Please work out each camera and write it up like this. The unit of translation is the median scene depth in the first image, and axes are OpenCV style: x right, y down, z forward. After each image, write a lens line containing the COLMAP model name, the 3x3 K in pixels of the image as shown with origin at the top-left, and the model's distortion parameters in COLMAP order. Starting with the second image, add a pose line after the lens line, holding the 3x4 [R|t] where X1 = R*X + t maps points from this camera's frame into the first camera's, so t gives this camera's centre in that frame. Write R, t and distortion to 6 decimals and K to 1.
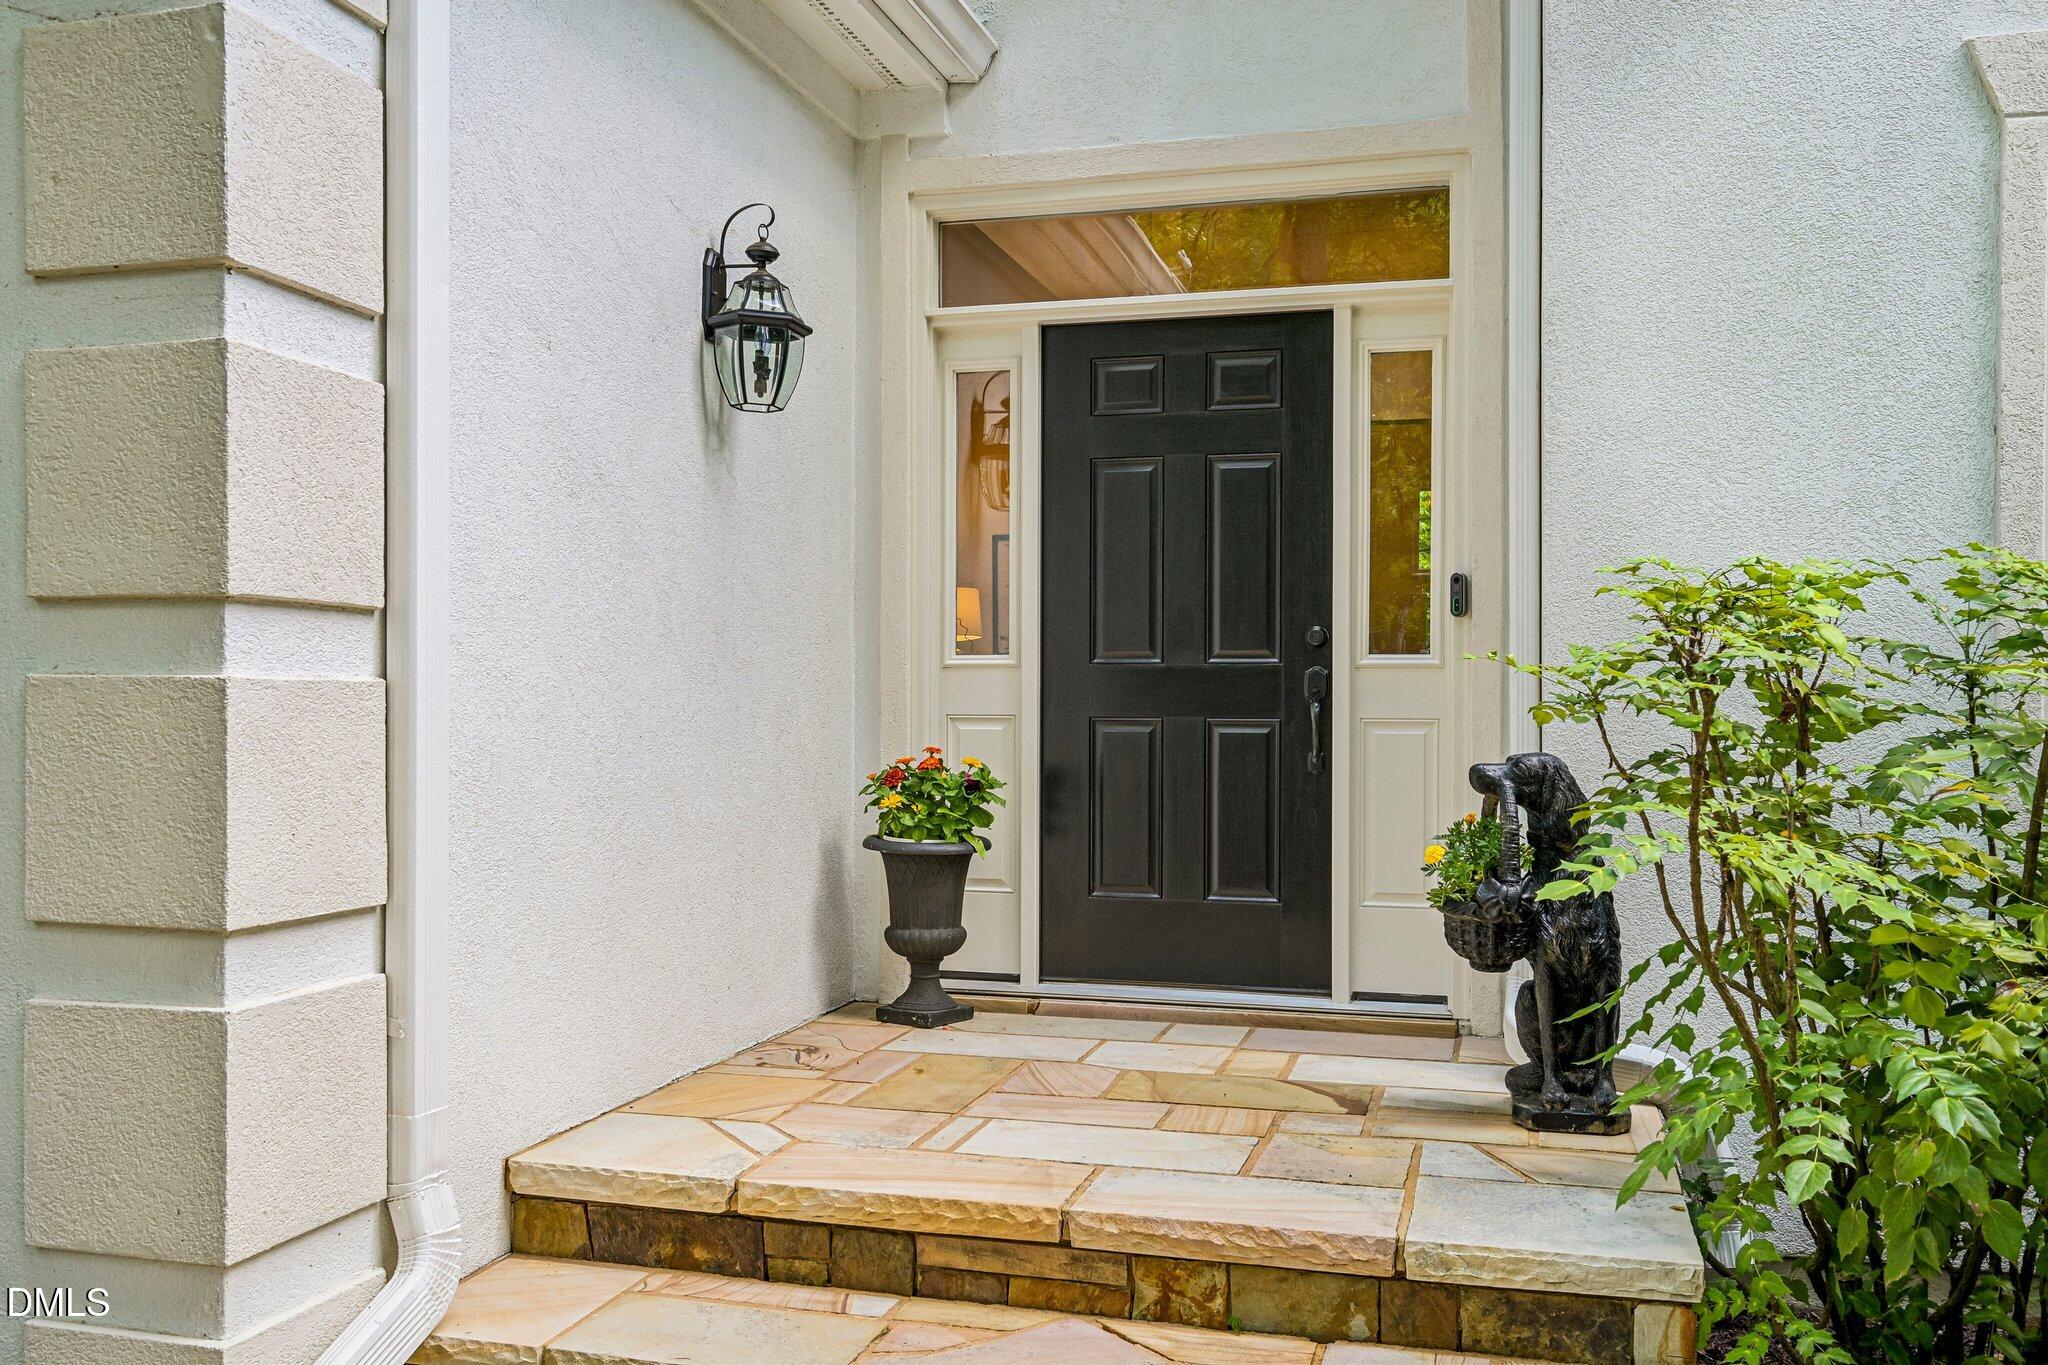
lens RADIAL K [[1804.9, 0, 1027.7], [0, 1804.9, 677.3], [0, 0, 1]] dist [-0.094235, 0.003459]
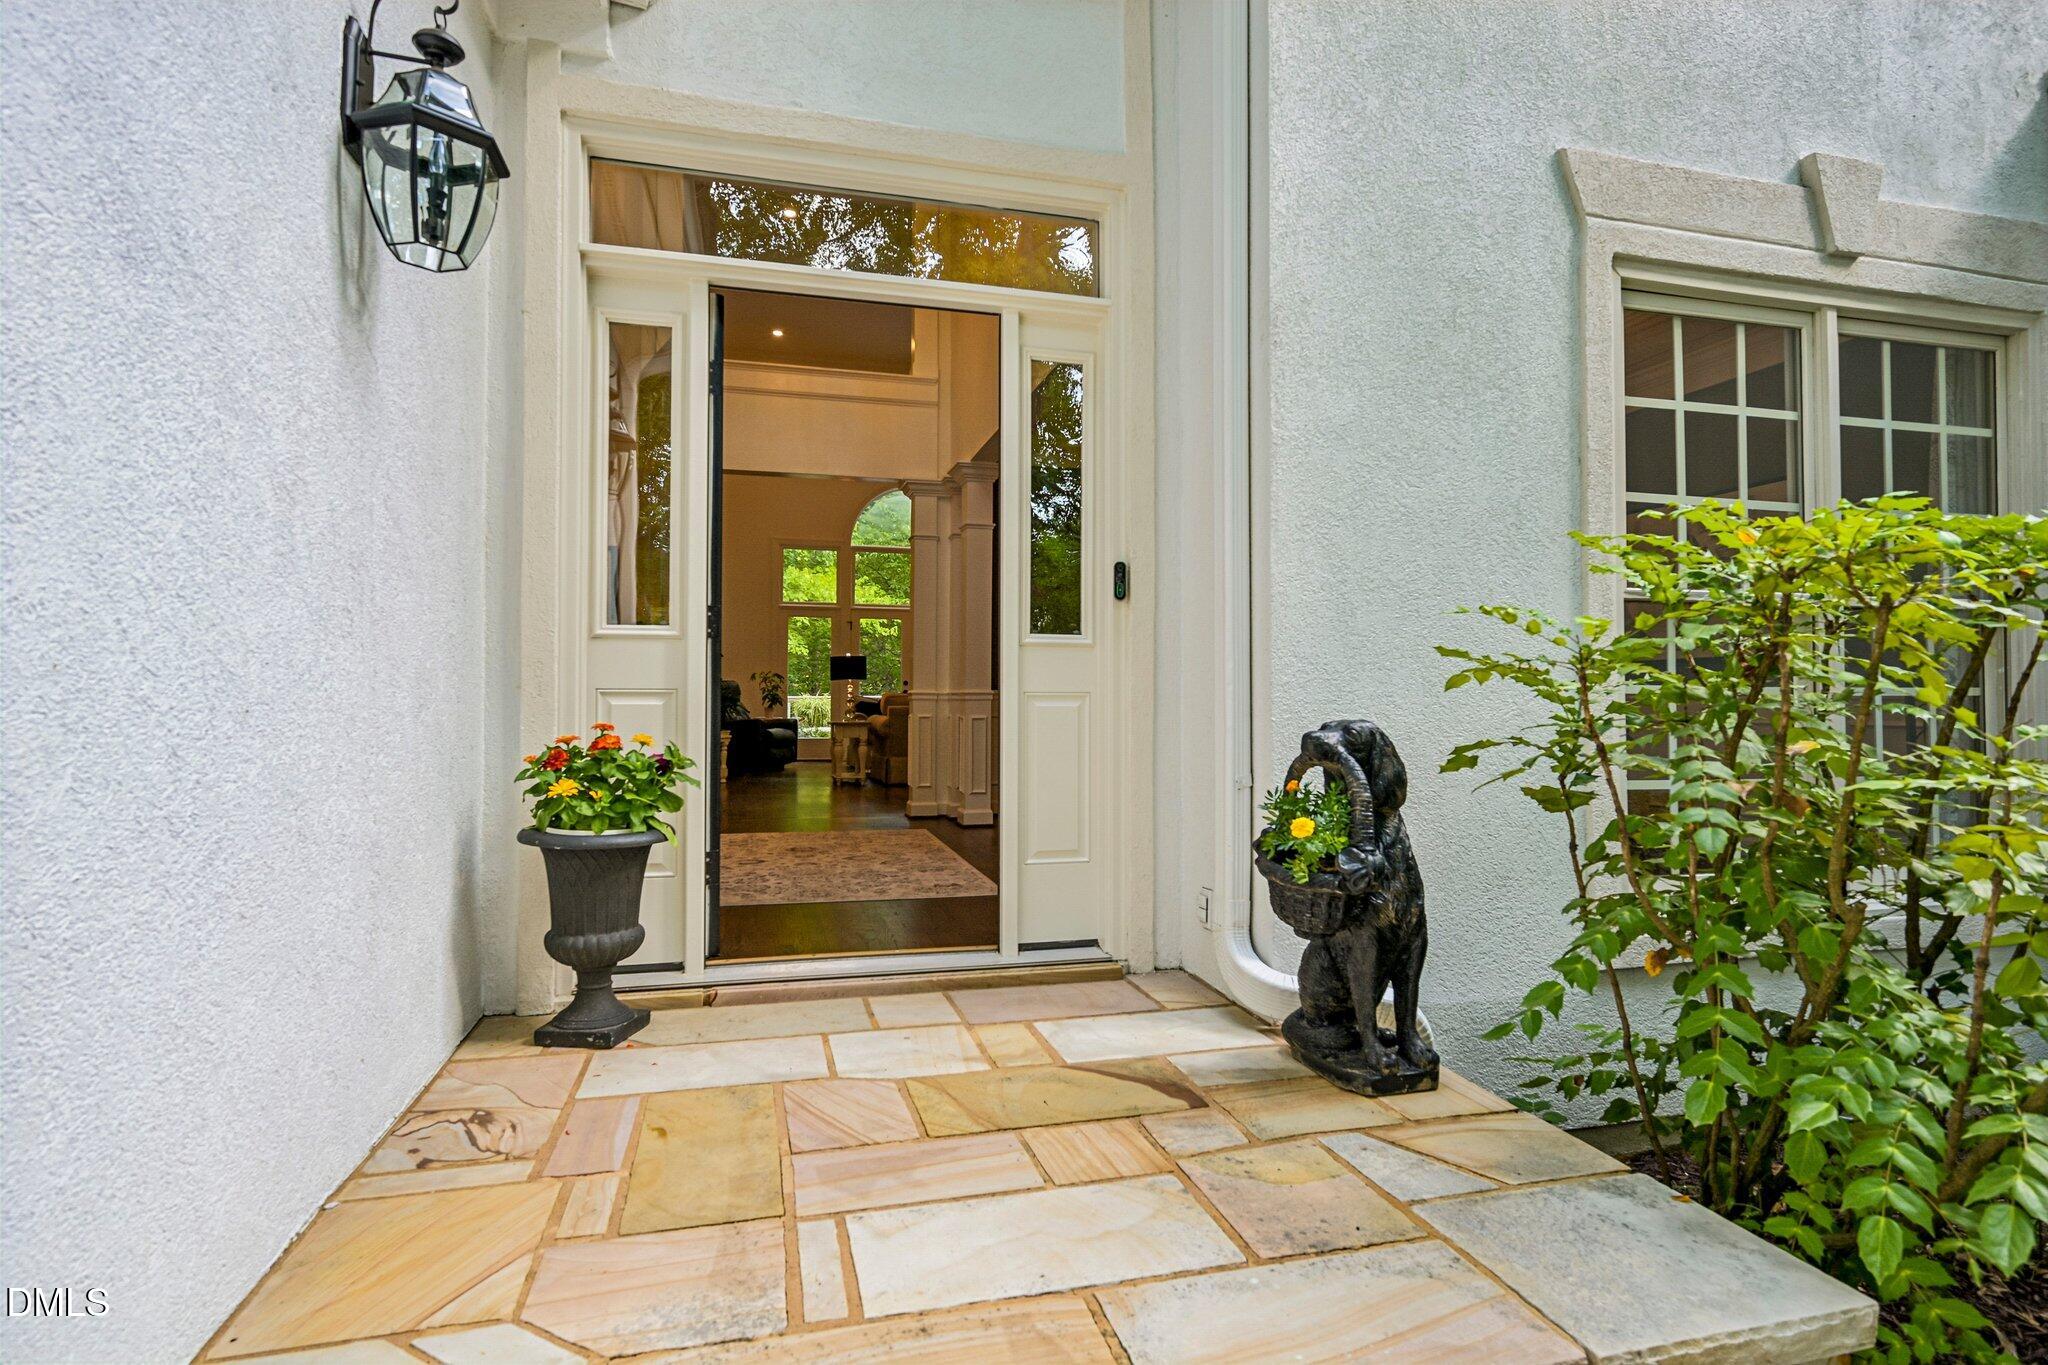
lens RADIAL K [[1038.6, 0, 1031.1], [0, 1038.6, 681.6], [0, 0, 1]] dist [-0.022105, 0.000270]
pose [[0.854165, 0.006568, 0.519960, -0.141662], [-0.006375, 0.999977, -0.002158, 0.018412], [-0.519962, -0.001471, 0.854188, 0.470268]]
